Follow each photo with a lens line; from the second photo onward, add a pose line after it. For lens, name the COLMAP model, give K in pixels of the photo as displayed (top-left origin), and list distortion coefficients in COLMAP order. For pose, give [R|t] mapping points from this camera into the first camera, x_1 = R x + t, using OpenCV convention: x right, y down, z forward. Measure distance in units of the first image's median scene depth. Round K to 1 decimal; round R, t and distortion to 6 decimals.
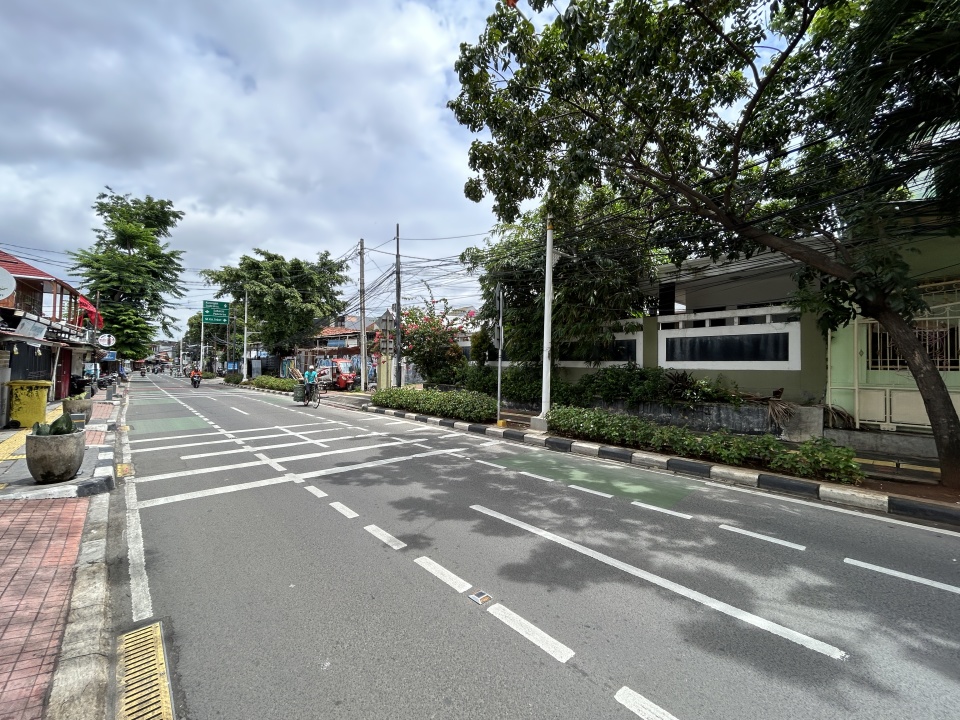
lens RADIAL K [[389.9, 0, 481.4], [0, 389.9, 369.8], [0, 0, 1]] dist [-0.001360, 0.000272]
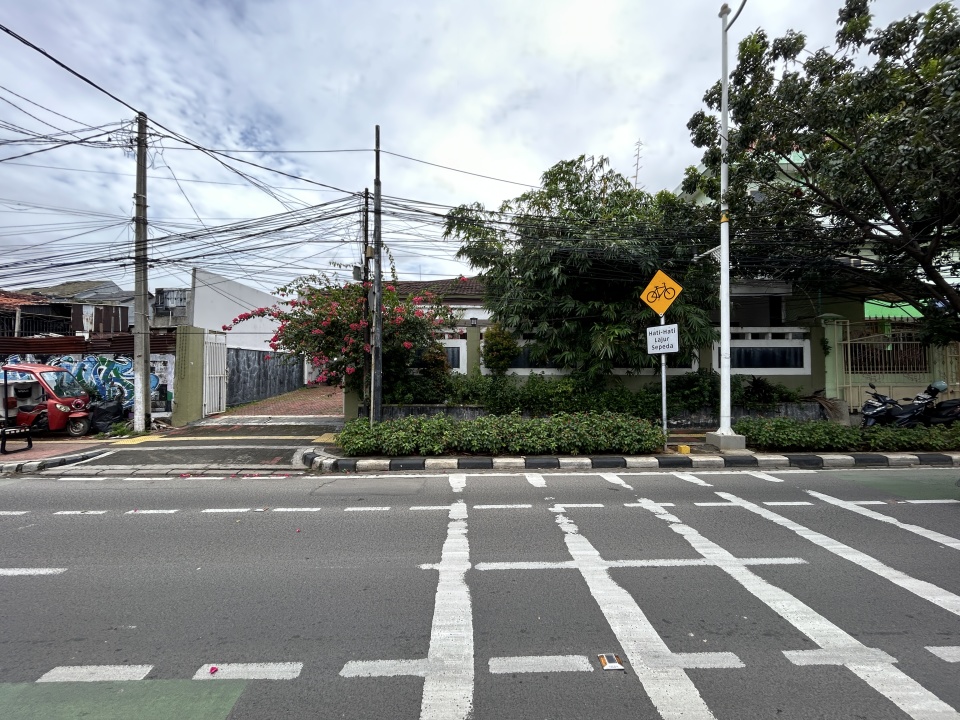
lens RADIAL K [[389.9, 0, 476.7], [0, 389.9, 358.9], [0, 0, 1]] dist [-0.001360, 0.000272]
pose [[0.658457, 0.011191, 0.752535, -0.922174], [0.016169, 0.999448, -0.029010, -0.030561], [-0.752445, 0.031270, 0.657913, 0.902356]]
